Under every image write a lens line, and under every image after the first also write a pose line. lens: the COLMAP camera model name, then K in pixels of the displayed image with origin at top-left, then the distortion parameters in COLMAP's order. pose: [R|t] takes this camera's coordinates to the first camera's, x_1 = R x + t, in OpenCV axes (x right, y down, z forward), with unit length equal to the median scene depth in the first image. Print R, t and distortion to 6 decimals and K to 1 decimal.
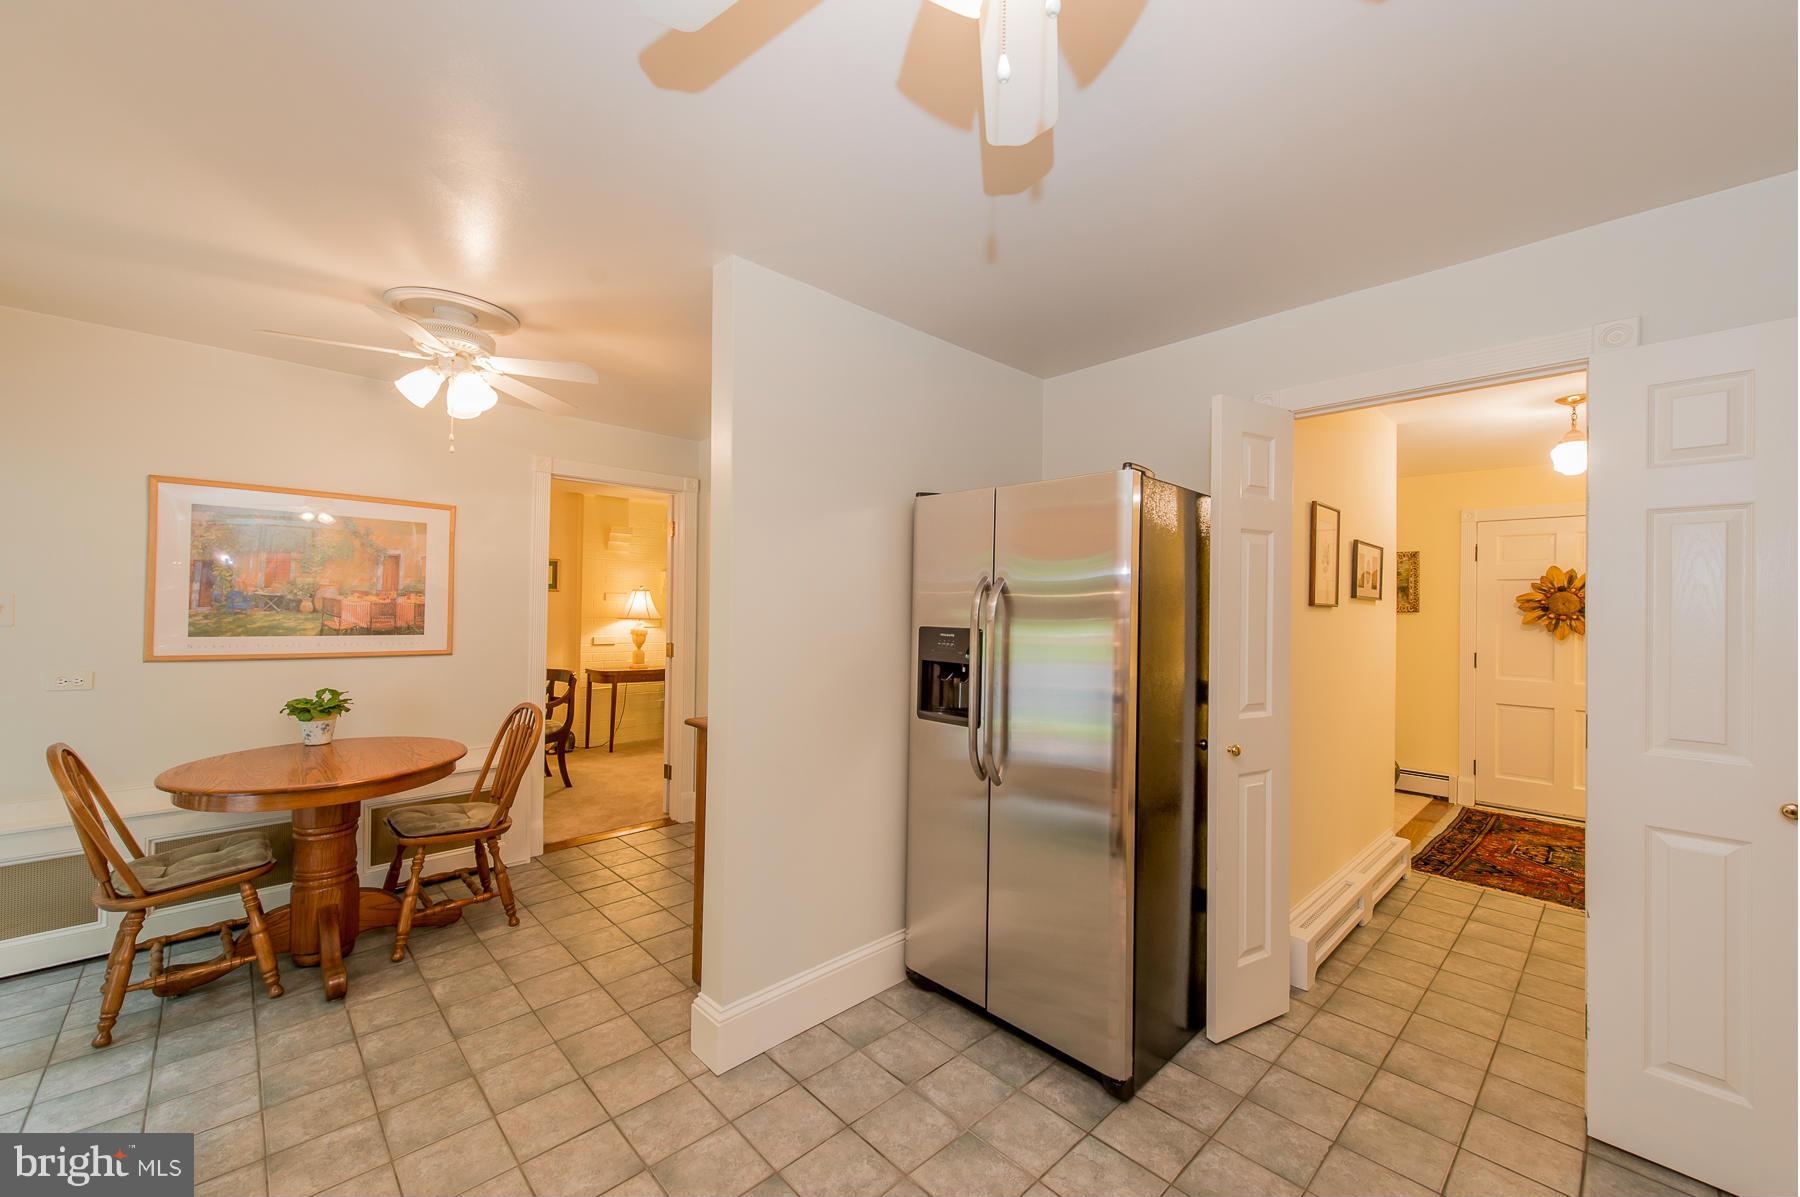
lens RADIAL K [[702.7, 0, 899.7], [0, 702.7, 609.8], [0, 0, 1]] dist [0.011077, -0.002232]
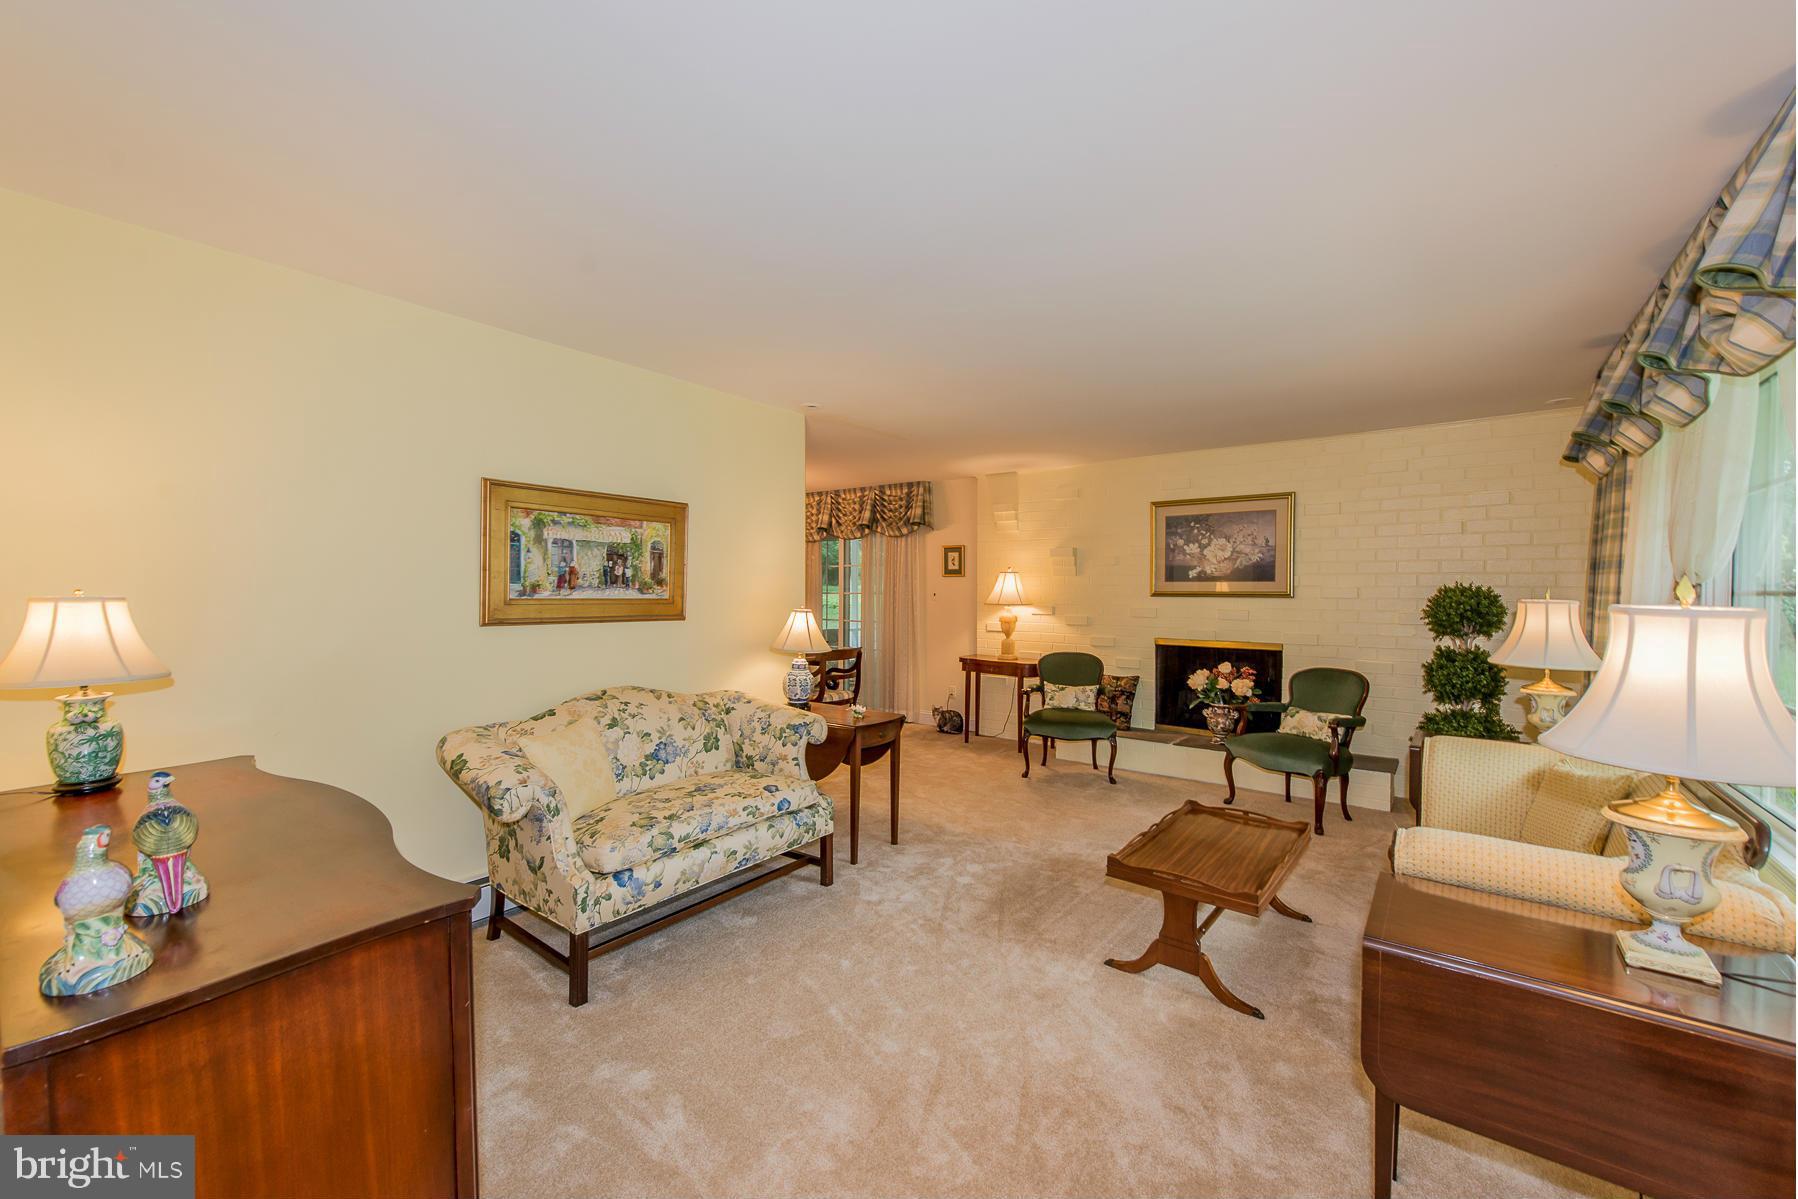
lens RADIAL K [[701.9, 0, 901.0], [0, 701.9, 605.7], [0, 0, 1]] dist [0.011077, -0.002232]
pose [[0.145410, 0.012196, -0.989296, 0.937095], [-0.011392, 0.999878, 0.010652, 0.013650], [0.989306, 0.009721, 0.145531, 1.444796]]
